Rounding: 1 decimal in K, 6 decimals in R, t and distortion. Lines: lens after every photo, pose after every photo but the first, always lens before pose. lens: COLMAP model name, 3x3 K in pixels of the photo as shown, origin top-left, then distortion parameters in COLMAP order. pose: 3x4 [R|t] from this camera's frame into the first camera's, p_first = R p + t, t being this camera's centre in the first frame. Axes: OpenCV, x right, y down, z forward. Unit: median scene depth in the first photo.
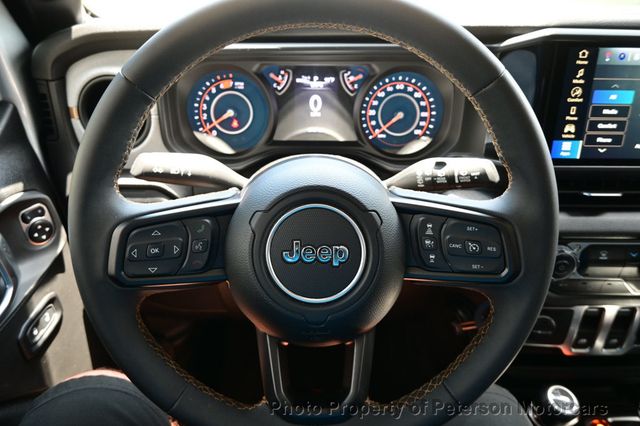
lens RADIAL K [[442.5, 0, 320.4], [0, 442.5, 215.5], [0, 0, 1]] dist [0.001073, -0.004504]
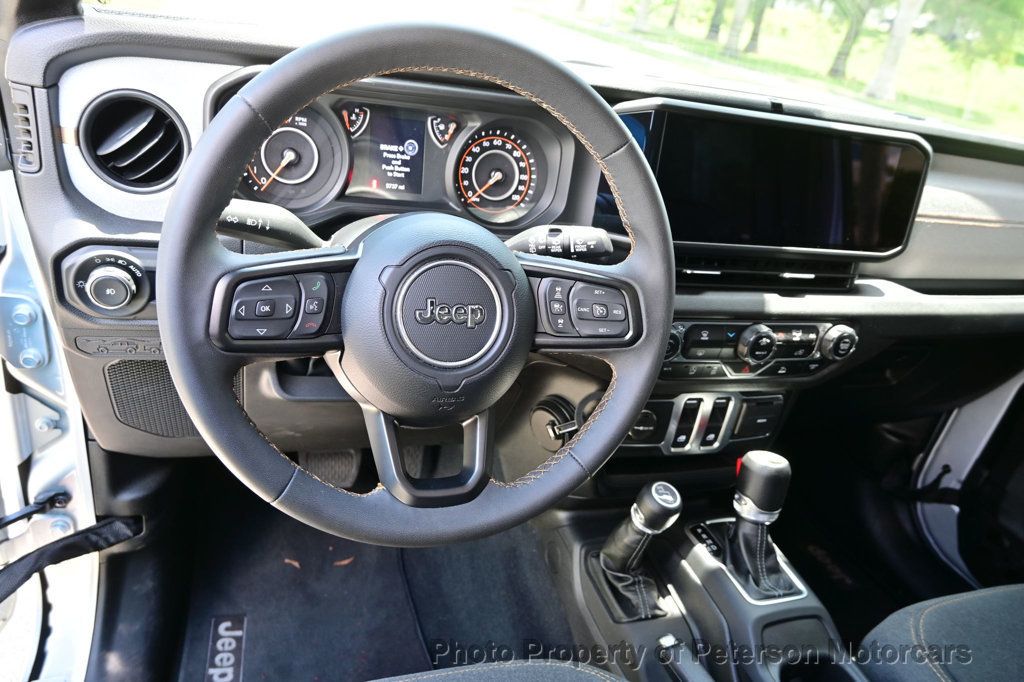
lens RADIAL K [[708.0, 0, 512.3], [0, 708.0, 349.2], [0, 0, 1]] dist [0.001073, -0.004504]
pose [[0.943558, -0.002914, 0.331194, -0.259467], [0.000745, 0.999977, 0.006676, 0.102481], [-0.331206, -0.006053, 0.943539, -0.311280]]
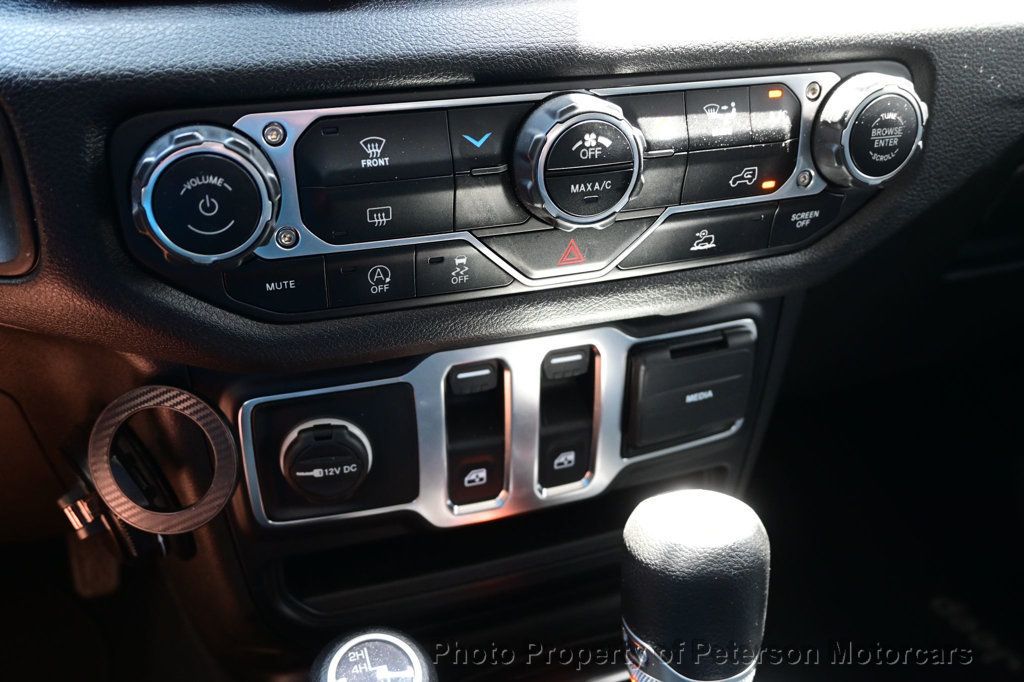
lens RADIAL K [[919.6, 0, 515.4], [0, 919.6, 338.1], [0, 0, 1]] dist [-0.006363, 0.001053]
pose [[0.945364, -0.146375, 0.291309, 0.502385], [0.141713, 0.989210, 0.037161, 0.185189], [-0.293605, 0.006152, 0.955907, 0.388652]]
